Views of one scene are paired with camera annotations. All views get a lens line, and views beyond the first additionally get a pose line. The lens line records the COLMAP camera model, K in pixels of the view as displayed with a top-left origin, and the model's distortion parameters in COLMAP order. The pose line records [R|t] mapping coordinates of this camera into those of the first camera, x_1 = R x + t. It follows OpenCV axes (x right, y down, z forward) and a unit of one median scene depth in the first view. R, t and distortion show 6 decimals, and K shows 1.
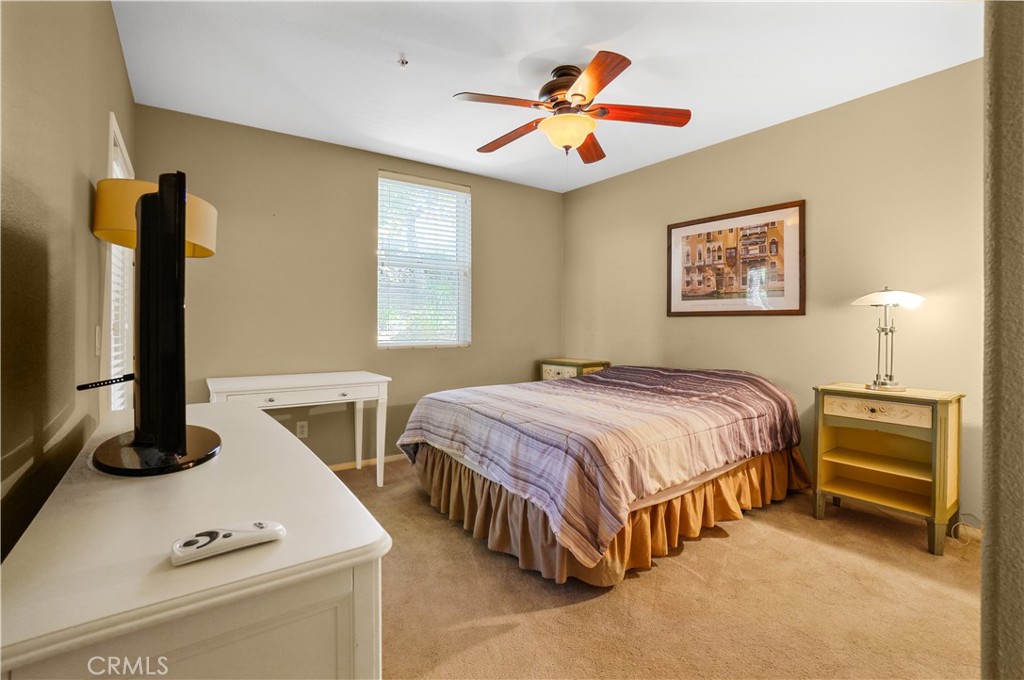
lens RADIAL K [[465.5, 0, 511.1], [0, 465.5, 320.1], [0, 0, 1]] dist [-0.066833, 0.025176]
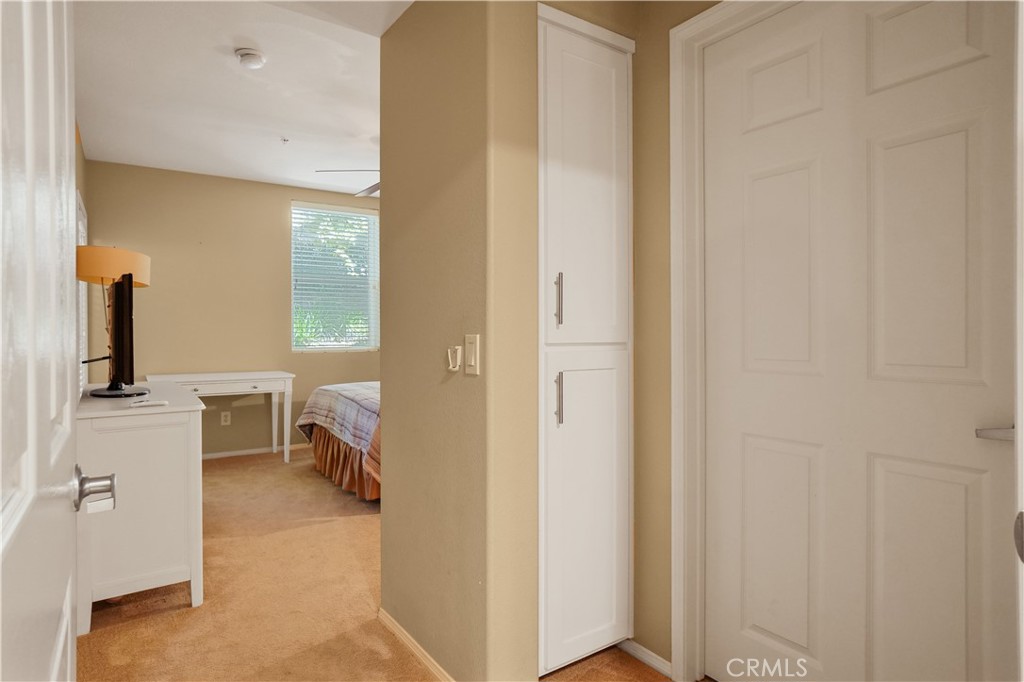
lens RADIAL K [[580.2, 0, 510.0], [0, 580.2, 335.1], [0, 0, 1]] dist [-0.005181, -0.000985]
pose [[0.999424, -0.000605, -0.033927, 0.477707], [0.001171, 0.999861, 0.016658, -0.009341], [0.033912, -0.016688, 0.999285, -0.692612]]
